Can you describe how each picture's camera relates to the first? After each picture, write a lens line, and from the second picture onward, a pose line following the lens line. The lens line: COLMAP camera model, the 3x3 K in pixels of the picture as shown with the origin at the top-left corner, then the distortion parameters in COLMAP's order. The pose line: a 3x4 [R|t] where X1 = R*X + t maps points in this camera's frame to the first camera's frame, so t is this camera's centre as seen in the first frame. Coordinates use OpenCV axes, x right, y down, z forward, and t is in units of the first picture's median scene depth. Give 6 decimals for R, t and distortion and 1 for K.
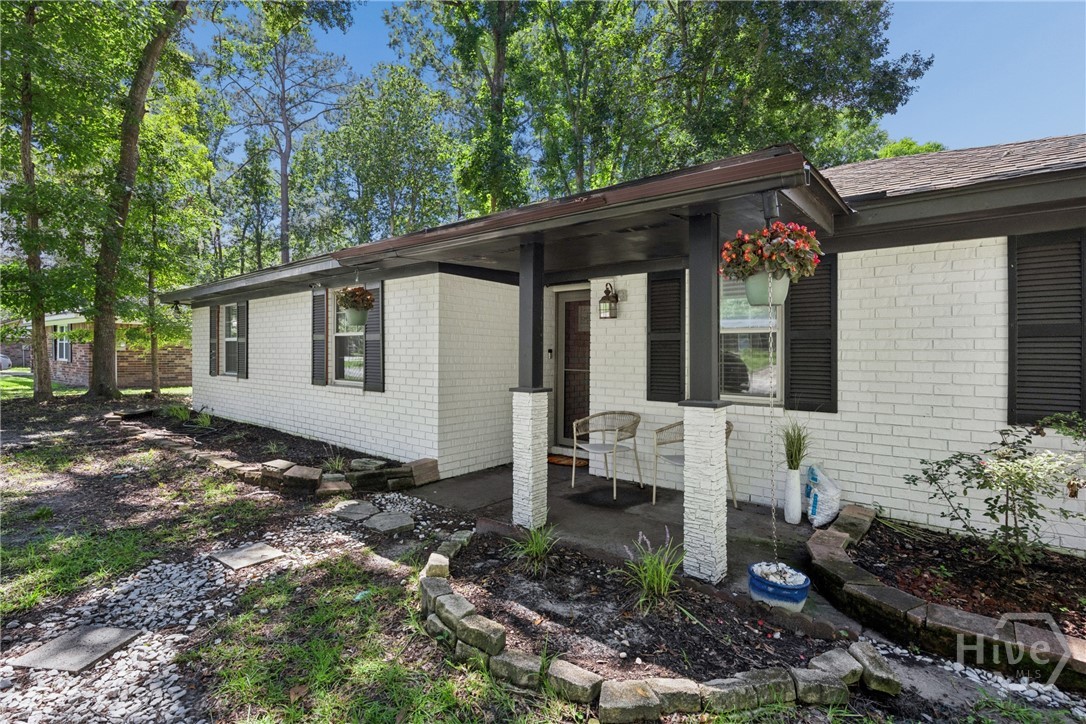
lens RADIAL K [[512.4, 0, 572.0], [0, 512.4, 355.5], [0, 0, 1]] dist [-0.000788, -0.000070]
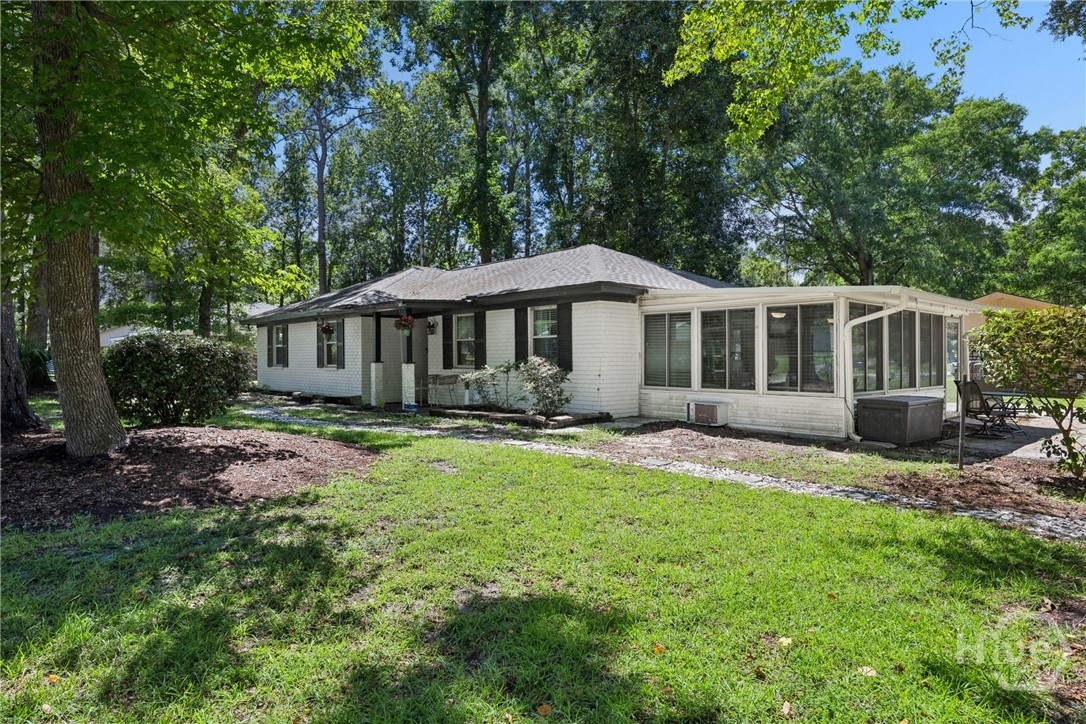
lens RADIAL K [[643.3, 0, 543.0], [0, 643.3, 362.0], [0, 0, 1]] dist [0.004288, 0.000522]
pose [[0.982355, -0.005838, -0.186932, 0.260237], [0.005243, 0.999979, -0.003677, 0.015357], [0.186950, 0.002632, 0.982366, -0.409054]]
